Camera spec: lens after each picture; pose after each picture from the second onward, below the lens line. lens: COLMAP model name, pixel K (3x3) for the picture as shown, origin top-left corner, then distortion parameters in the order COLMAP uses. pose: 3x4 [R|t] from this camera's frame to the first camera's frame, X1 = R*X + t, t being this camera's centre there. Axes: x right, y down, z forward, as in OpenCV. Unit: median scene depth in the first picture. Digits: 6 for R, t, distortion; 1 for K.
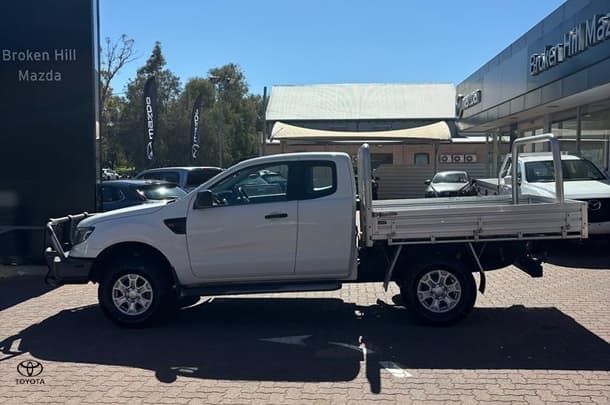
lens RADIAL K [[623.0, 0, 297.5], [0, 623.0, 202.9], [0, 0, 1]] dist [0.017119, -0.018266]
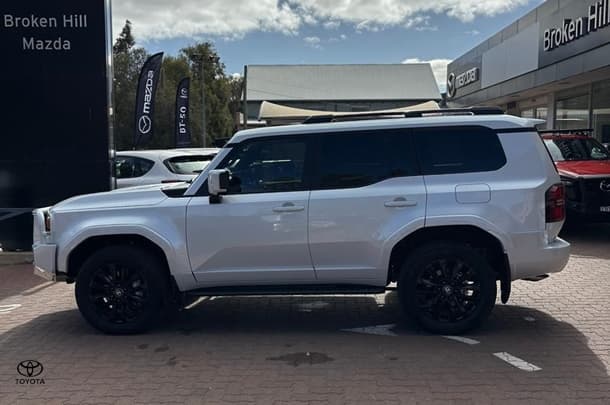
lens RADIAL K [[623.0, 0, 297.5], [0, 623.0, 202.9], [0, 0, 1]] dist [0.017119, -0.018266]
pose [[0.998332, -0.008072, 0.057164, -0.039981], [0.006513, 0.999603, 0.027396, 0.002301], [-0.057363, -0.026978, 0.997989, 0.024752]]
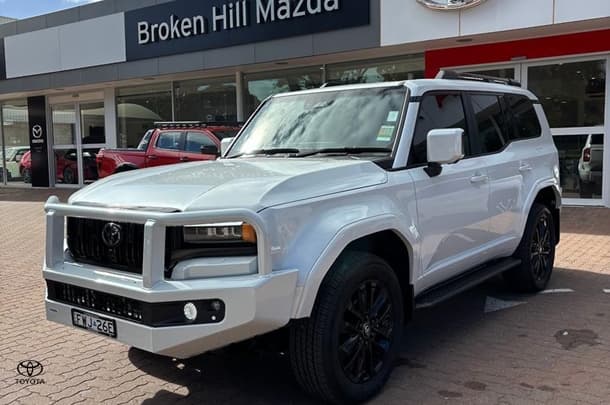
lens RADIAL K [[623.2, 0, 294.9], [0, 623.2, 203.0], [0, 0, 1]] dist [-0.008948, 0.030648]
pose [[0.508330, -0.073664, 0.858006, -0.199948], [0.062097, 0.996877, 0.048797, 0.004907], [-0.858921, 0.028475, 0.511316, 0.181041]]
